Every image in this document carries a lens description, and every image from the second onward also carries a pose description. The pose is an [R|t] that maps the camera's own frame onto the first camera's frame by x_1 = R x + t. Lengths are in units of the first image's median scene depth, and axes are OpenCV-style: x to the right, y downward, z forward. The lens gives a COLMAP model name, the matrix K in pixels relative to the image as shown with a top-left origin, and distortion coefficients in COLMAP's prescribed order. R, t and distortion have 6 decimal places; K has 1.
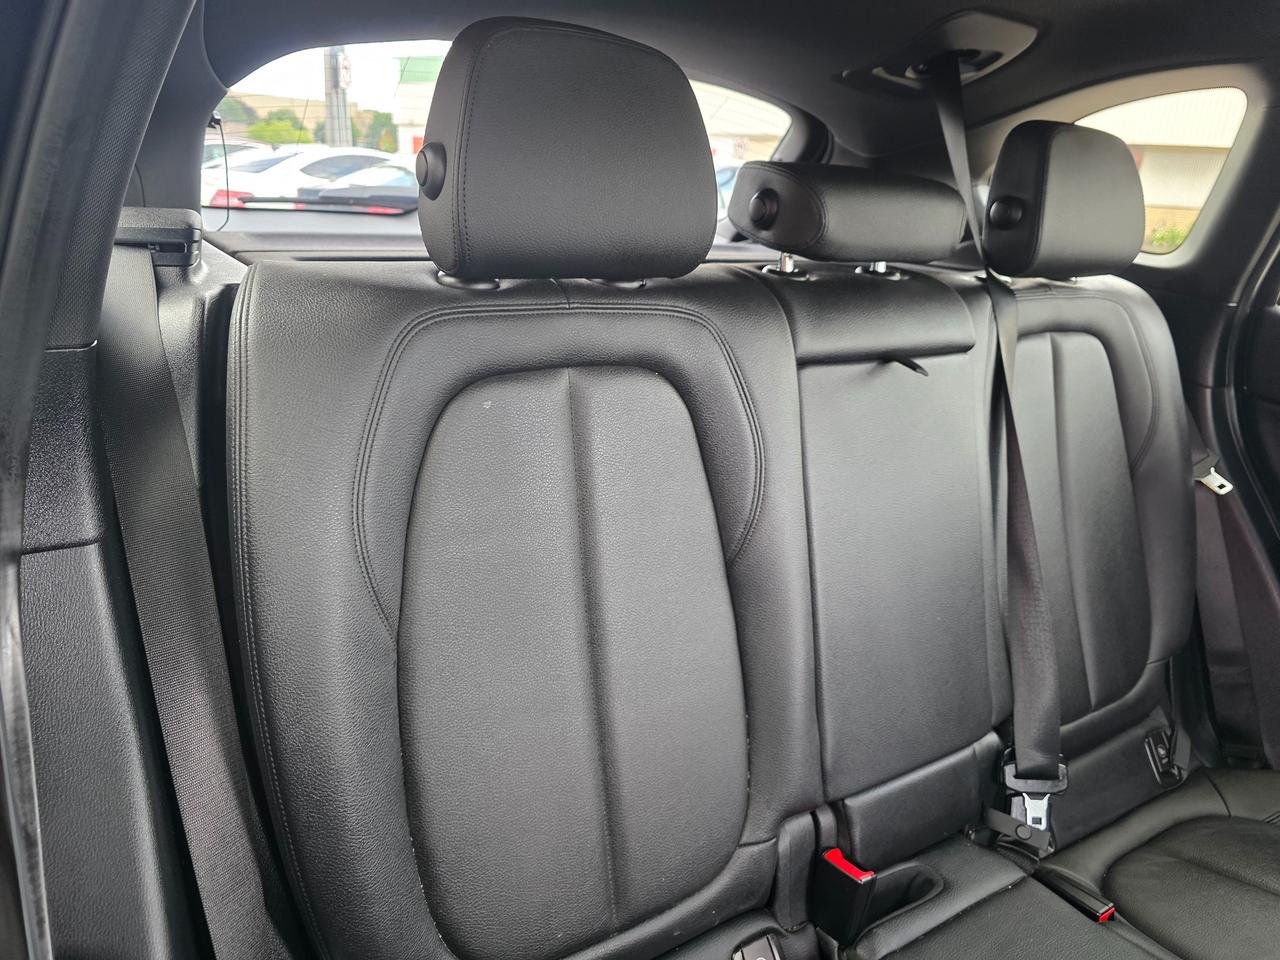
lens RADIAL K [[855.2, 0, 640.2], [0, 855.2, 477.0], [0, 0, 1]] dist [0.035765, -0.035139]
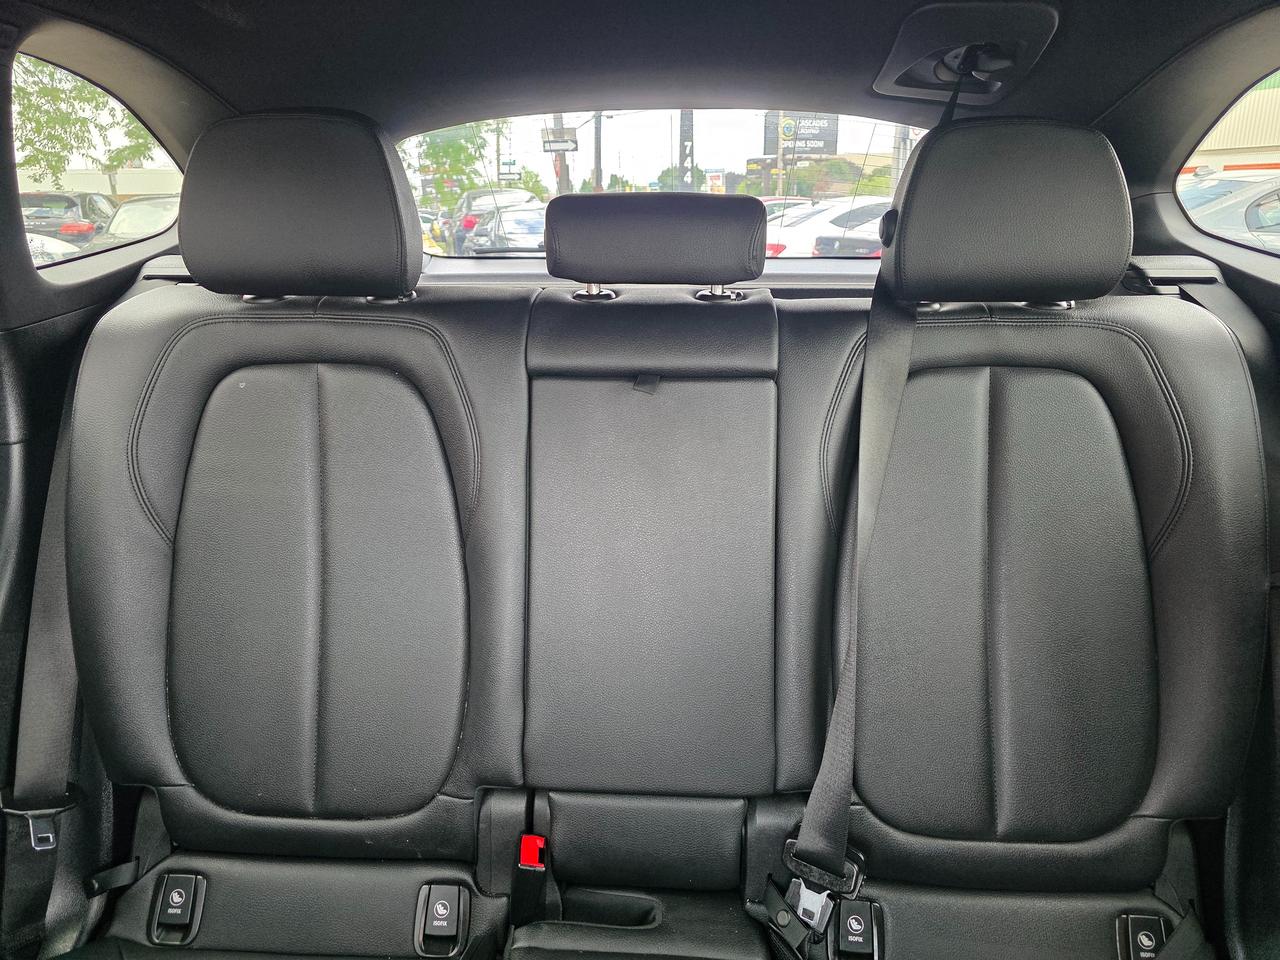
lens RADIAL K [[855.2, 0, 637.9], [0, 855.2, 487.8], [0, 0, 1]] dist [0.035765, -0.035139]
pose [[0.822204, 0.120255, -0.556345, 0.879005], [-0.141914, 0.989870, 0.004232, -0.013034], [0.551218, 0.075474, 0.830941, 0.162976]]
